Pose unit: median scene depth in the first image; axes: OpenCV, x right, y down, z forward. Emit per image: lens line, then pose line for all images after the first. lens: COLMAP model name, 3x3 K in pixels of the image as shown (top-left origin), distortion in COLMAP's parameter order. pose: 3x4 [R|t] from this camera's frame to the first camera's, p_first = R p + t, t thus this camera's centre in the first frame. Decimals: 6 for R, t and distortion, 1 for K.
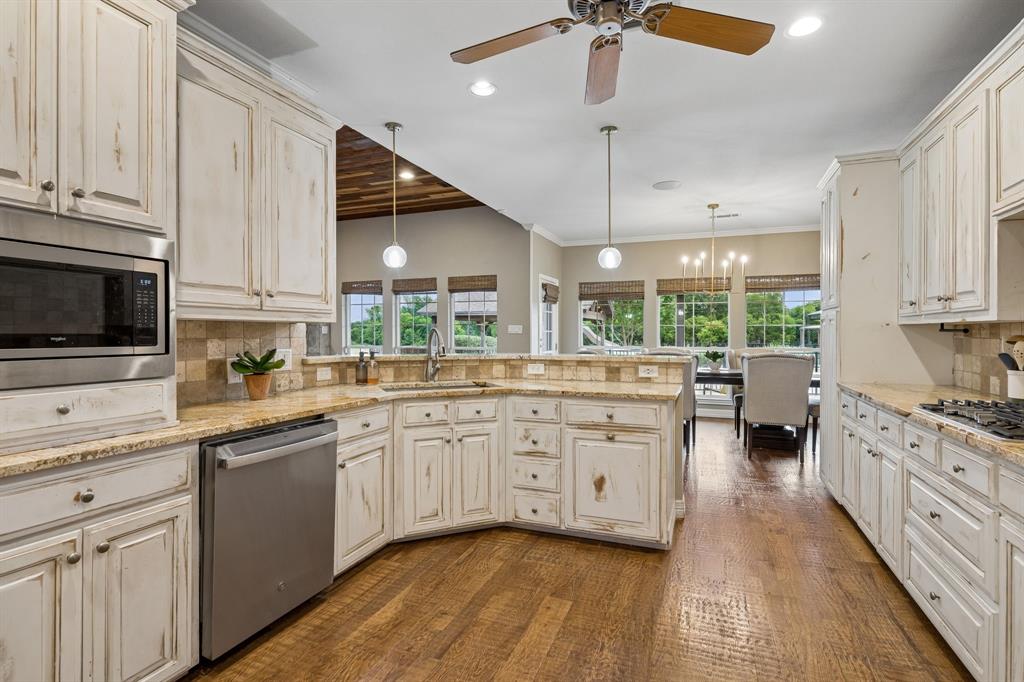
lens RADIAL K [[501.4, 0, 512.0], [0, 501.4, 341.0], [0, 0, 1]] dist [0.001201, 0.000222]
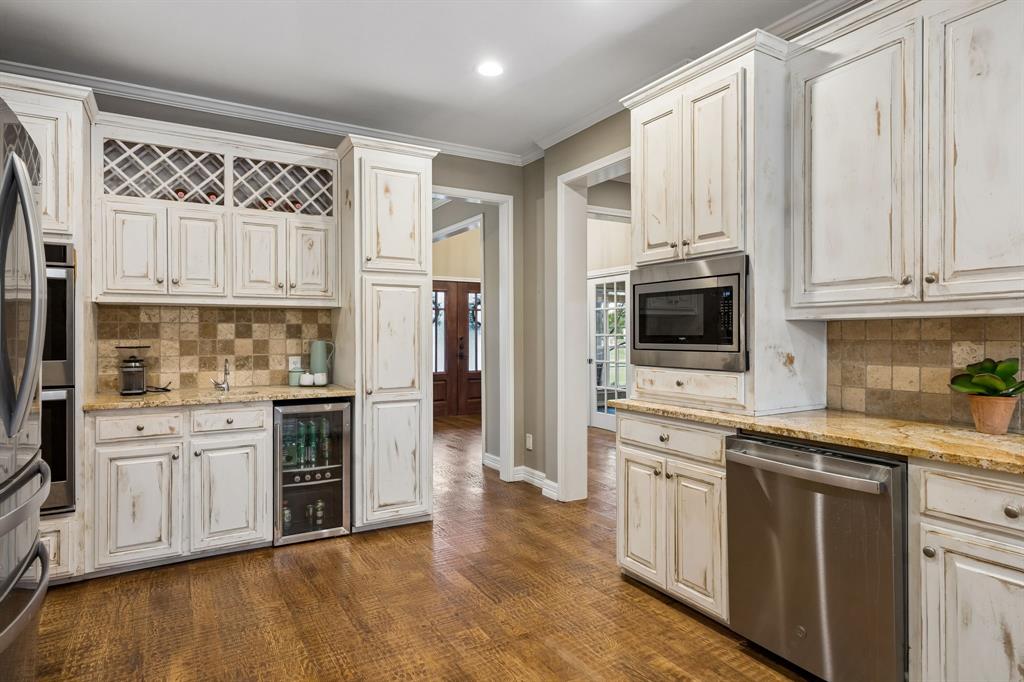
lens RADIAL K [[501.4, 0, 512.0], [0, 501.4, 341.0], [0, 0, 1]] dist [0.001201, 0.000222]
pose [[-0.569075, 0.008399, -0.822243, 0.594296], [-0.010935, 0.999782, 0.017780, -0.015504], [0.822213, 0.019109, -0.568859, 1.241730]]
